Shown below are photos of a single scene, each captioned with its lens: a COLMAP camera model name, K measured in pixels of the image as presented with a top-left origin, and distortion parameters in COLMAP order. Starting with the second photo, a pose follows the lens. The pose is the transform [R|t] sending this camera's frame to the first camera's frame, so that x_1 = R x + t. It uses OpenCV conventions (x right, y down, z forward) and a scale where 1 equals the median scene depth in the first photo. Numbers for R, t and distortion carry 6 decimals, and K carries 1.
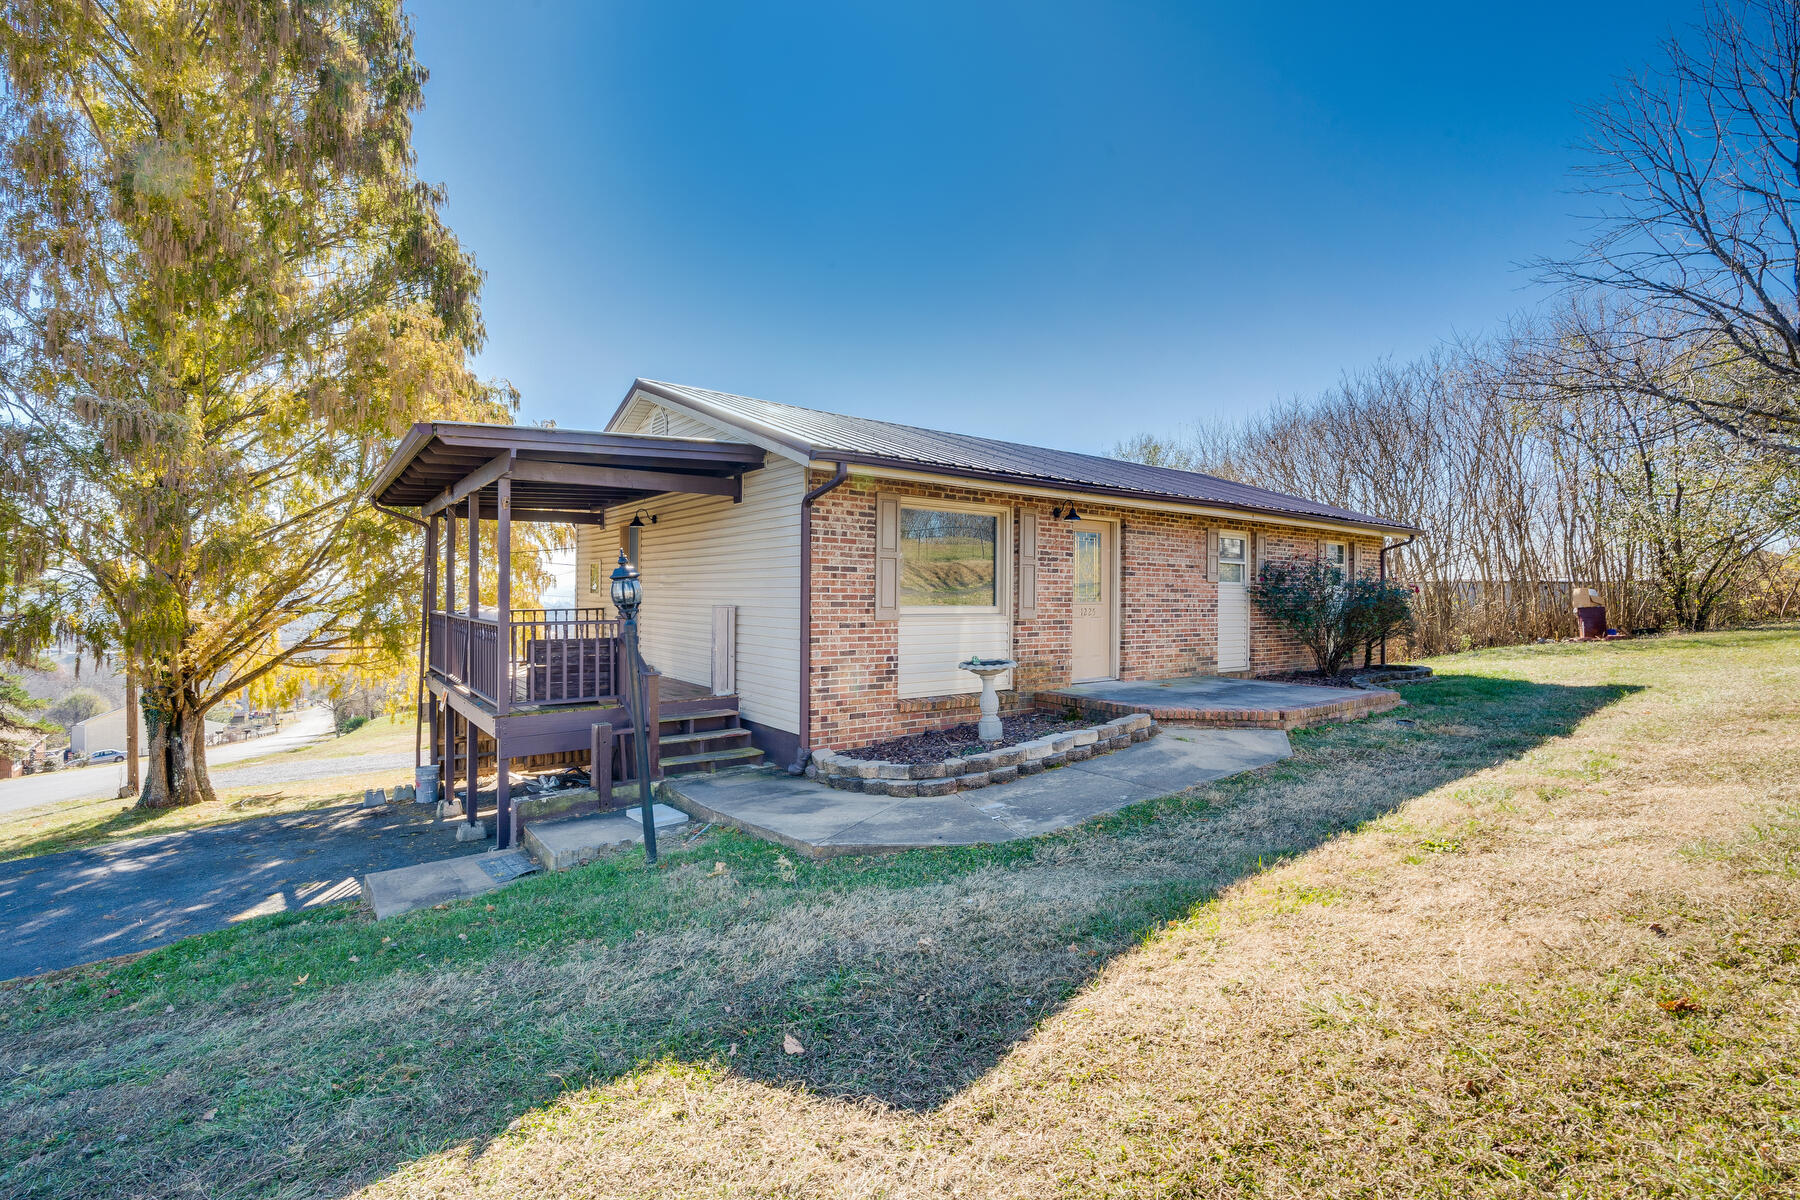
lens RADIAL K [[816.0, 0, 902.5], [0, 816.0, 602.1], [0, 0, 1]] dist [-0.001632, 0.000080]
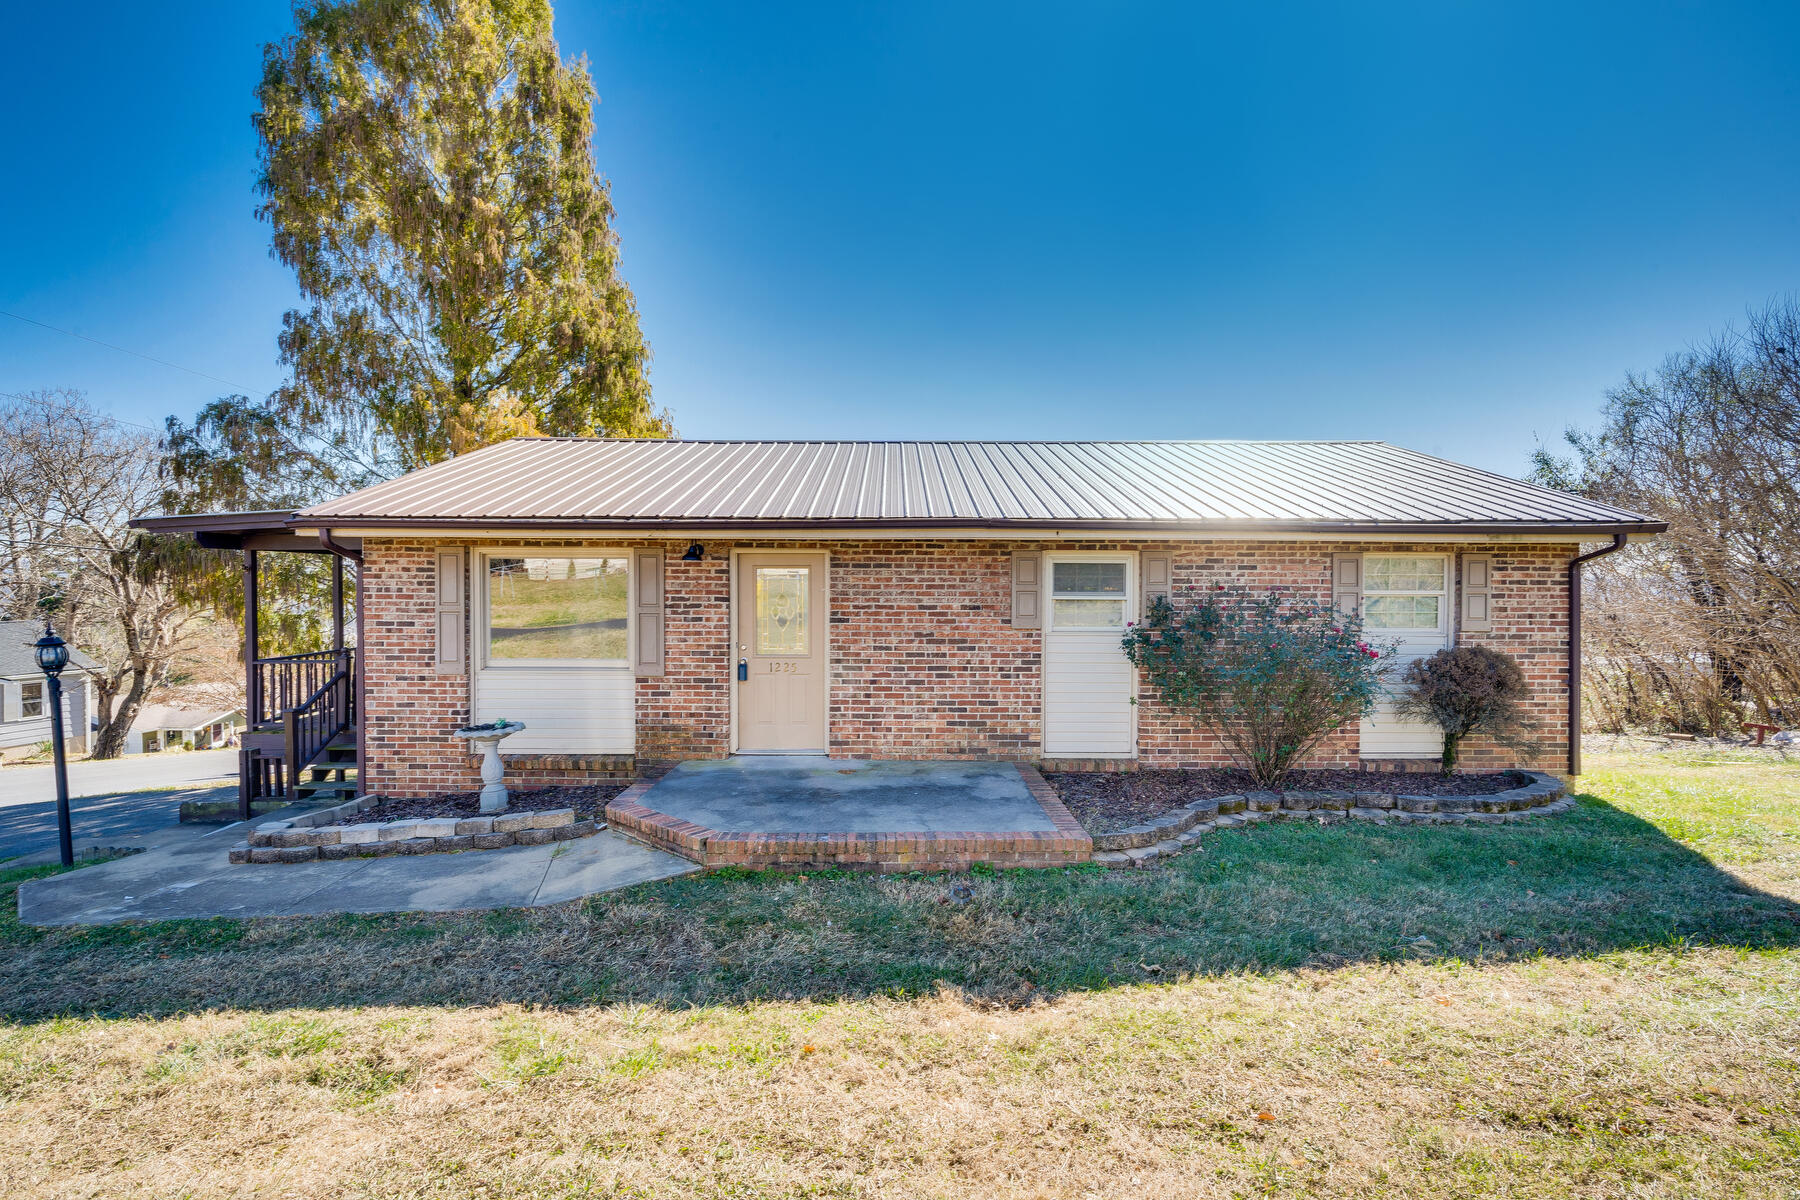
lens RADIAL K [[816.0, 0, 898.9], [0, 816.0, 598.9], [0, 0, 1]] dist [-0.001632, 0.000080]
pose [[0.799142, 0.007715, -0.601093, 1.042638], [-0.003043, 0.999957, 0.008789, -0.082053], [0.601134, -0.005194, 0.799131, 0.545406]]
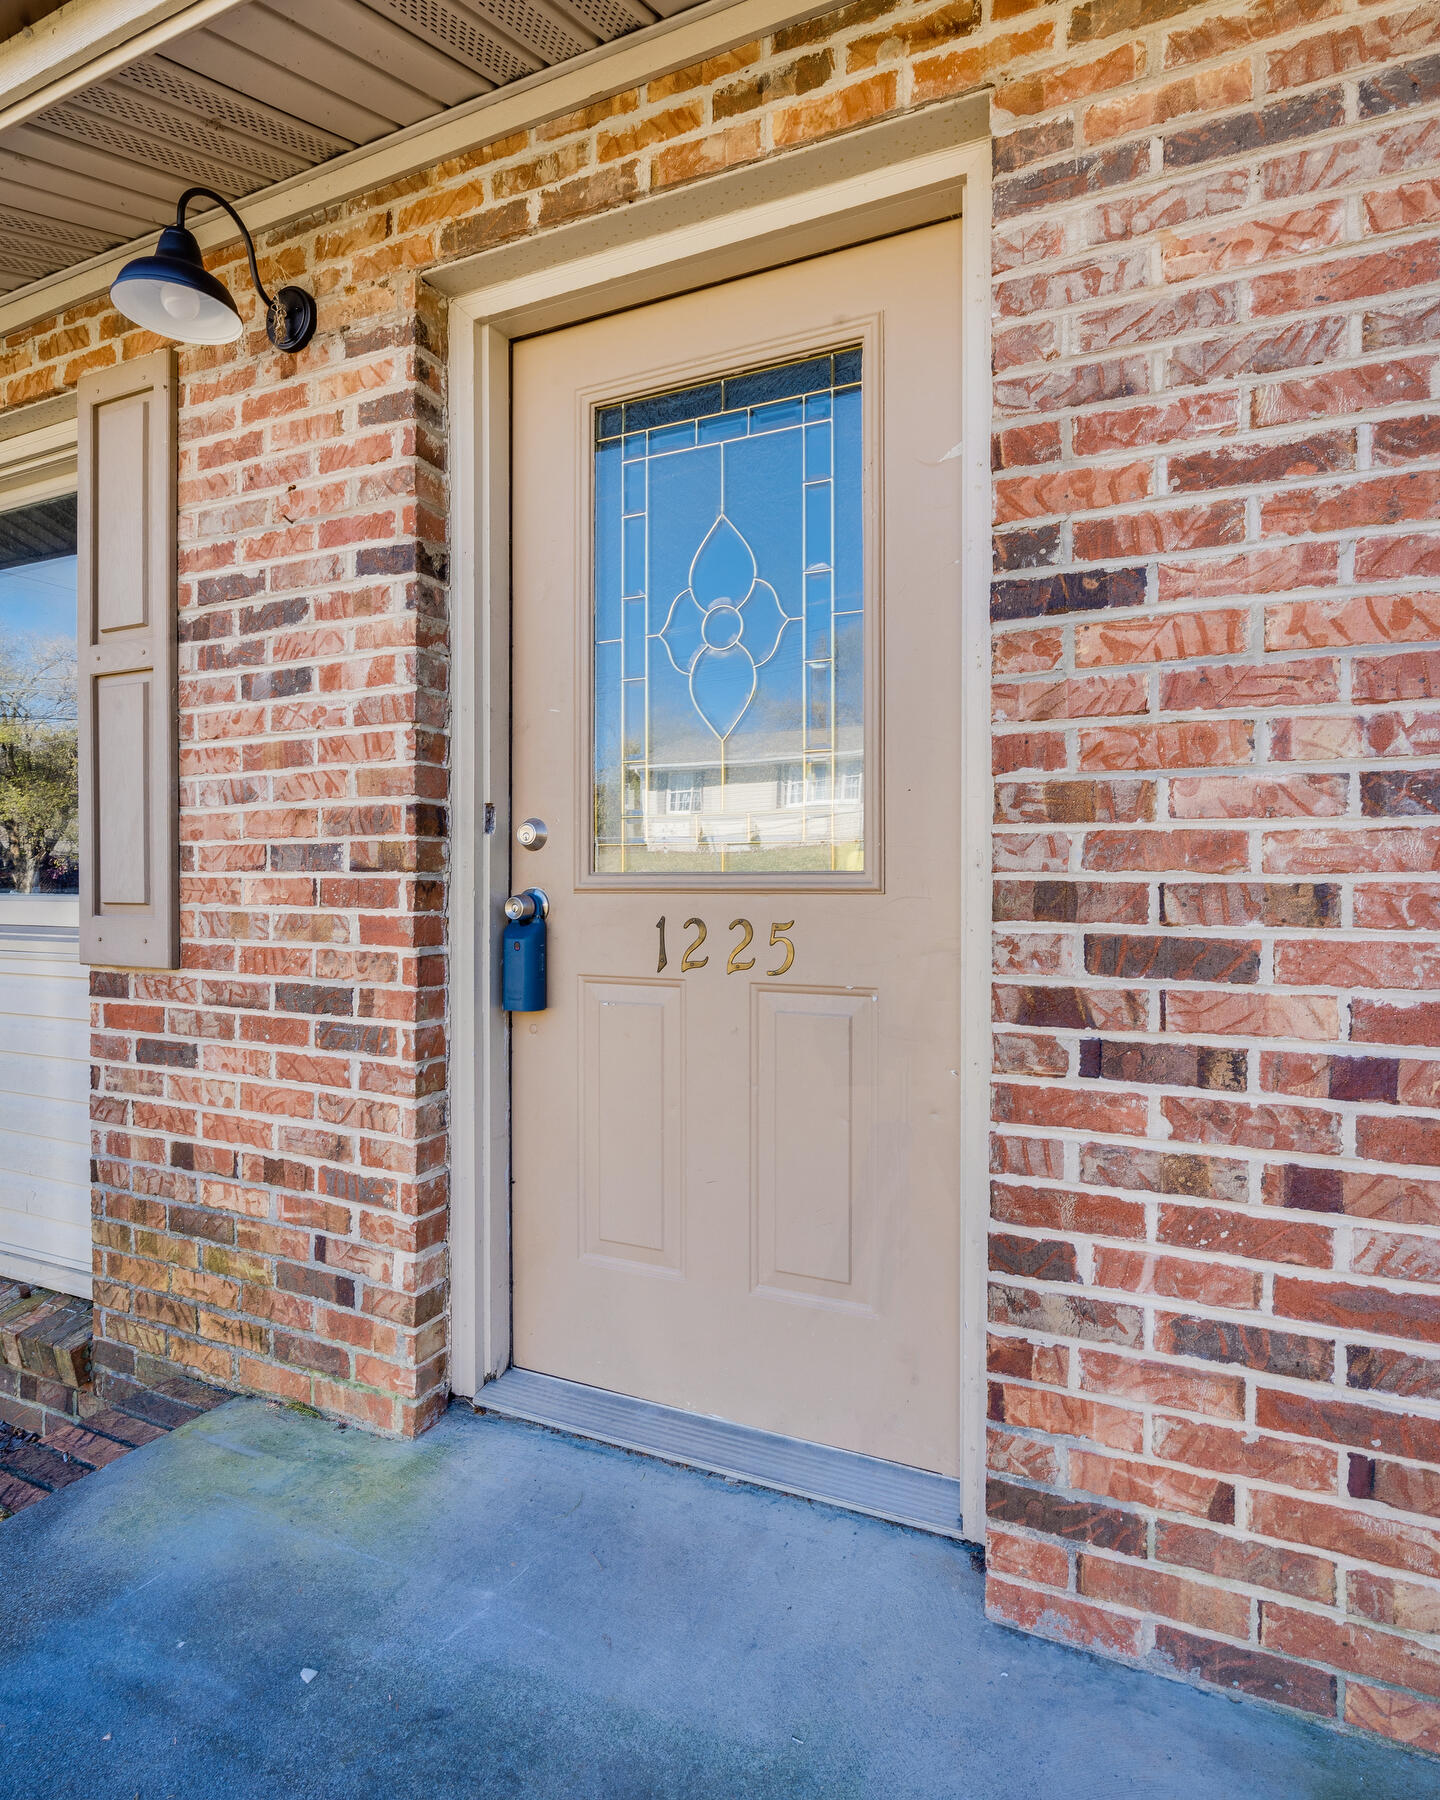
lens RADIAL K [[979.7, 0, 722.2], [0, 979.7, 890.6], [0, 0, 1]] dist [-0.005644, -0.000423]
pose [[0.471899, 0.004366, -0.881642, 0.485812], [-0.002873, 0.999990, 0.003414, 0.002829], [0.881648, 0.000922, 0.471907, 1.190564]]
